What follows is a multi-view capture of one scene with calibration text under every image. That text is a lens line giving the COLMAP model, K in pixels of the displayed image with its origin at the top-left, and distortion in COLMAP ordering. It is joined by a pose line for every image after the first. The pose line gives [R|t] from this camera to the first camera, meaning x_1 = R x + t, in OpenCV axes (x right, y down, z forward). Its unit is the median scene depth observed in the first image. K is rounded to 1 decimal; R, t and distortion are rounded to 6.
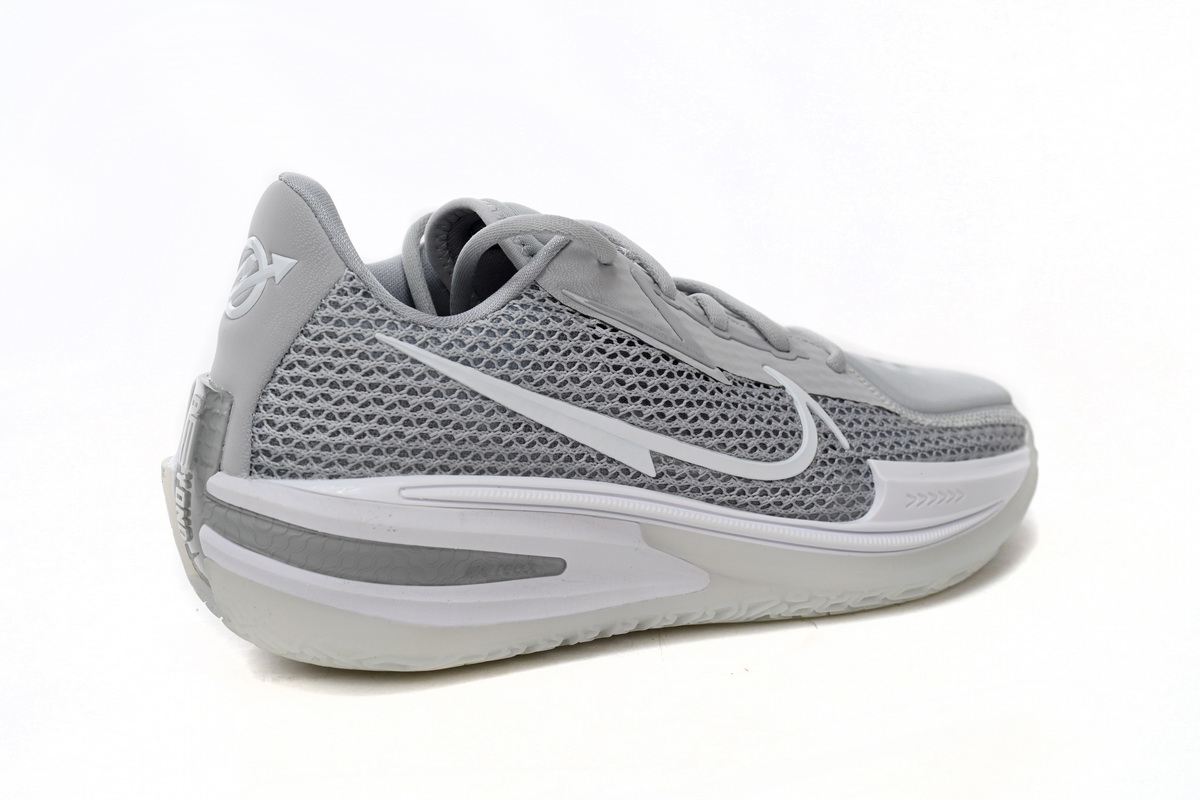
lens RADIAL K [[1976.8, 0, 601.2], [0, 1976.8, 401.9], [0, 0, 1]] dist [-0.027827, 0.000000]
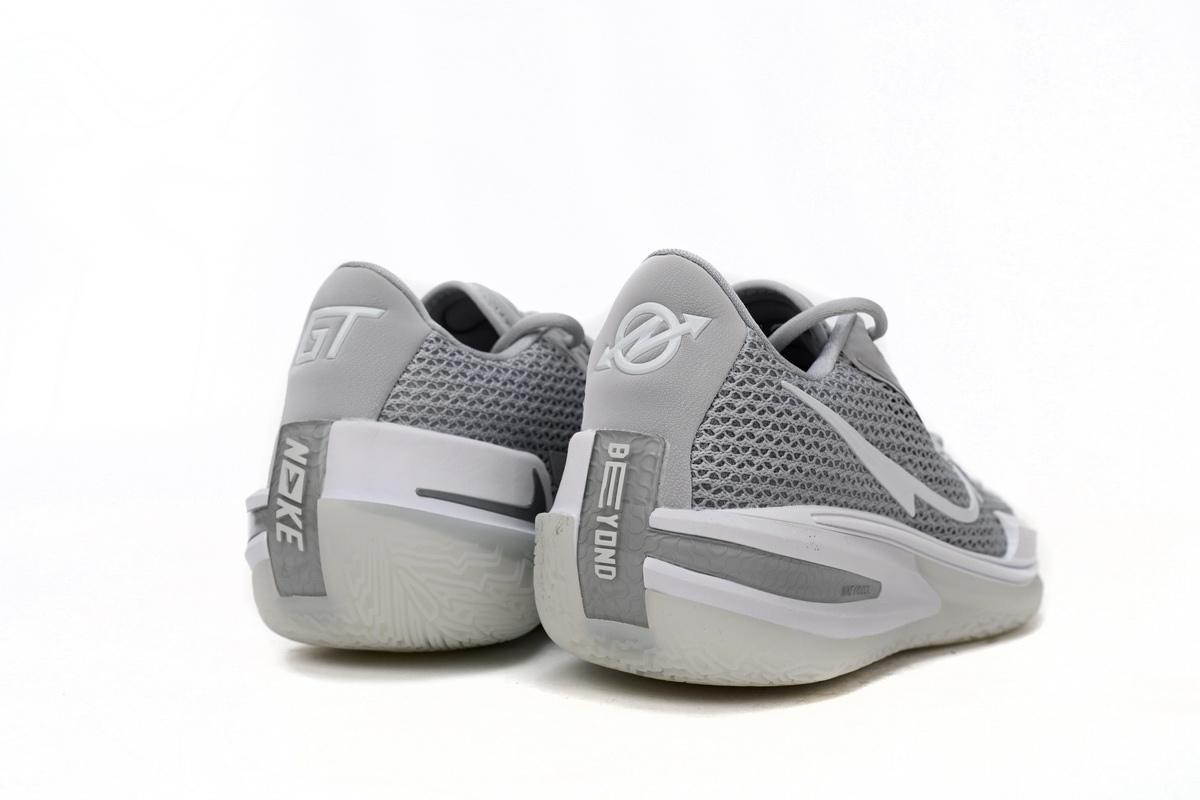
lens RADIAL K [[1636.8, 0, 599.1], [0, 1636.8, 398.6], [0, 0, 1]] dist [0.000533, 0.000000]
pose [[0.886909, 0.003482, 0.461931, -0.637674], [0.080270, 0.983597, -0.161533, 0.119017], [-0.454917, 0.180344, 0.872082, 0.215451]]
